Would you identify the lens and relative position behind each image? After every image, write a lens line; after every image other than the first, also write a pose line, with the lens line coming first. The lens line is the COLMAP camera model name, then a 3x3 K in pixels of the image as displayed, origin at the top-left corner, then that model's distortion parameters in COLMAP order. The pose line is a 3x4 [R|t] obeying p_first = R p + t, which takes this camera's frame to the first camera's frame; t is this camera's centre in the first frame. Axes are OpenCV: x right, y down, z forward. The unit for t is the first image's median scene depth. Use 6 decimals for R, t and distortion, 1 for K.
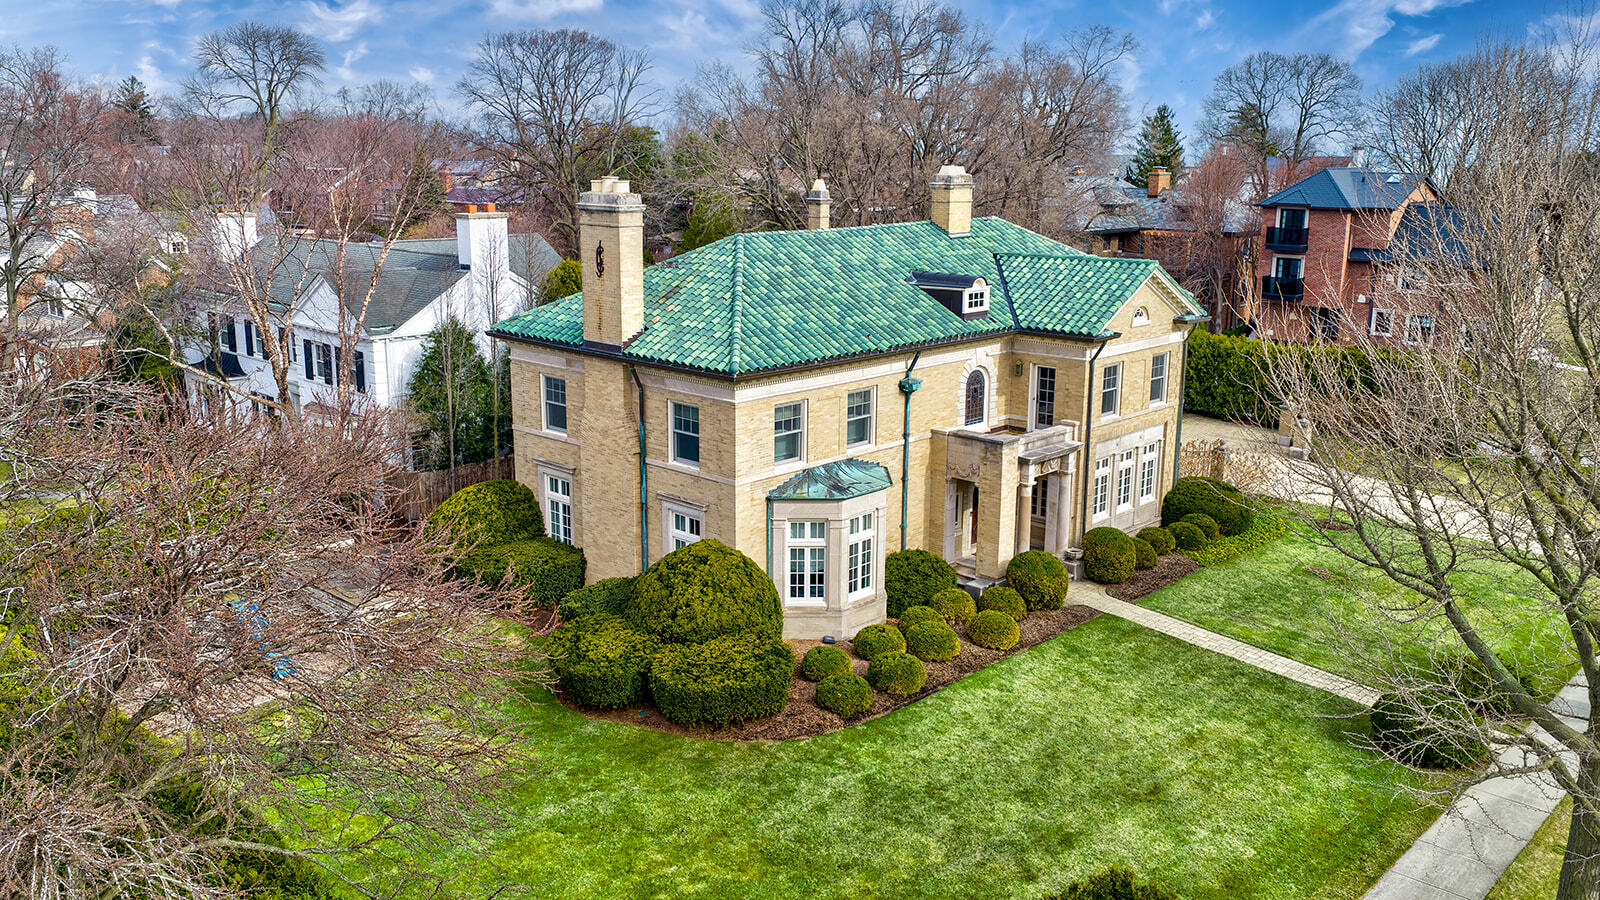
lens RADIAL K [[1328.8, 0, 802.8], [0, 1328.8, 451.4], [0, 0, 1]] dist [0.018134, -0.036360]
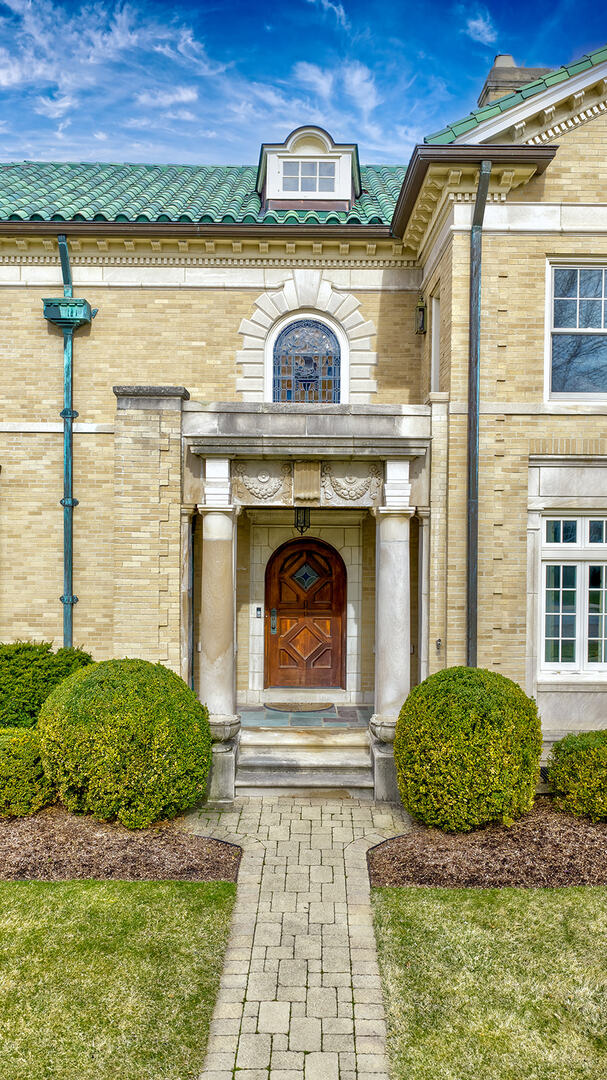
lens RADIAL K [[896.9, 0, 301.8], [0, 896.9, 543.1], [0, 0, 1]] dist [0.018134, -0.036360]
pose [[0.690185, 0.014432, -0.723489, 0.396361], [-0.168360, 0.975567, -0.141150, 0.070839], [0.703775, 0.219226, 0.675752, 0.855251]]
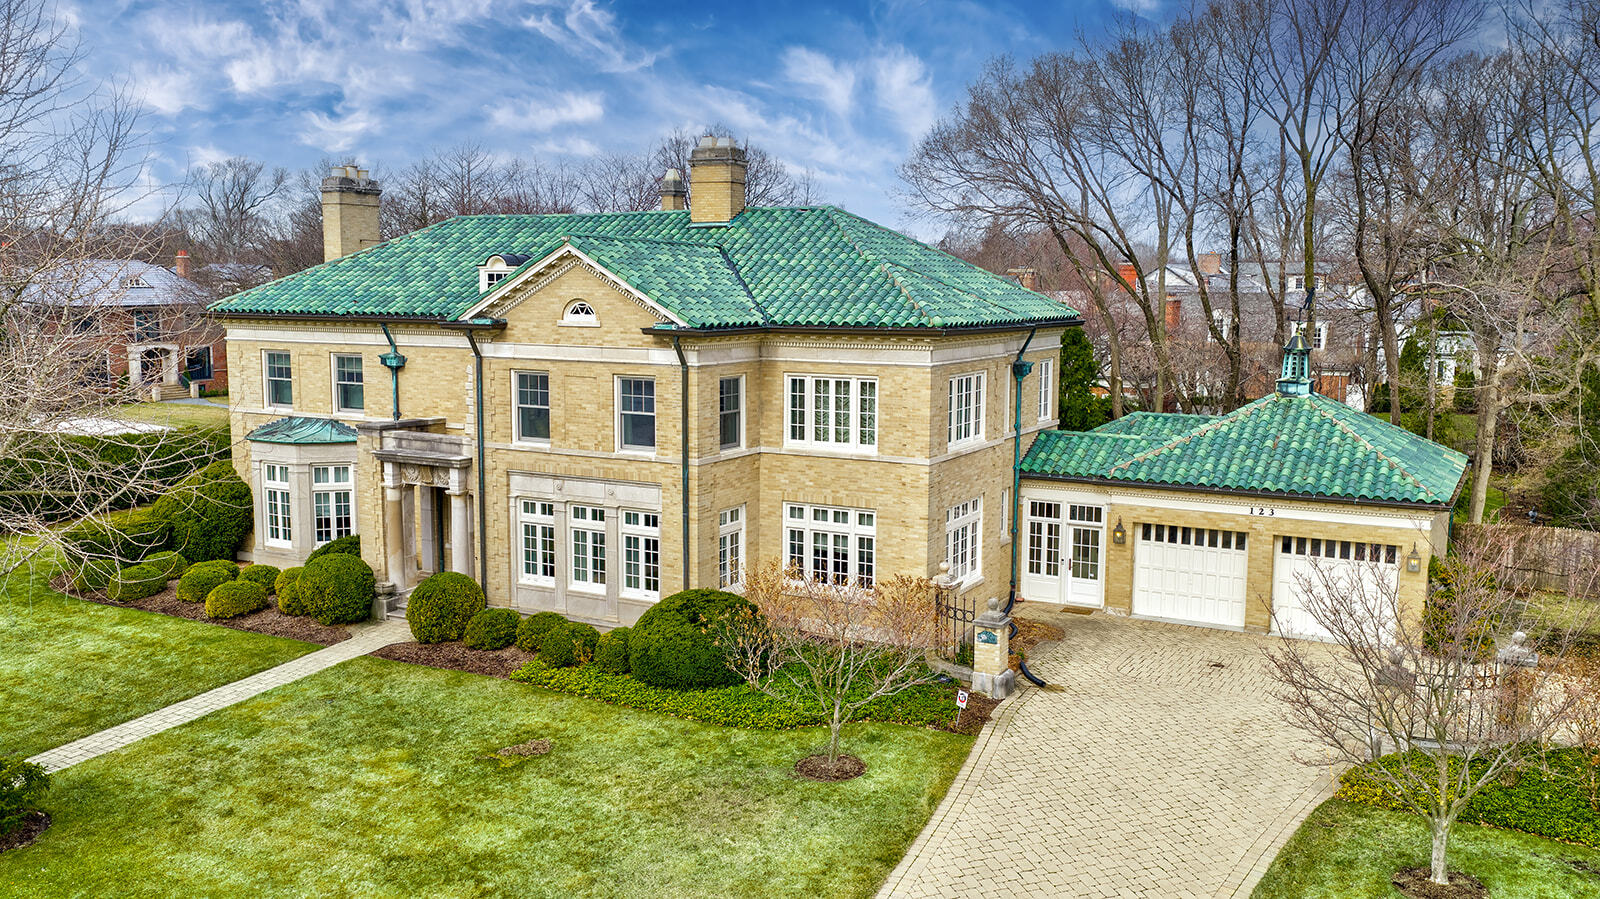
lens RADIAL K [[1328.8, 0, 801.3], [0, 1328.8, 447.2], [0, 0, 1]] dist [0.018134, -0.036360]
pose [[0.254071, 0.114550, -0.960378, 1.079557], [-0.223538, 0.973032, 0.056921, -0.109447], [0.940999, 0.200218, 0.272825, 1.034367]]
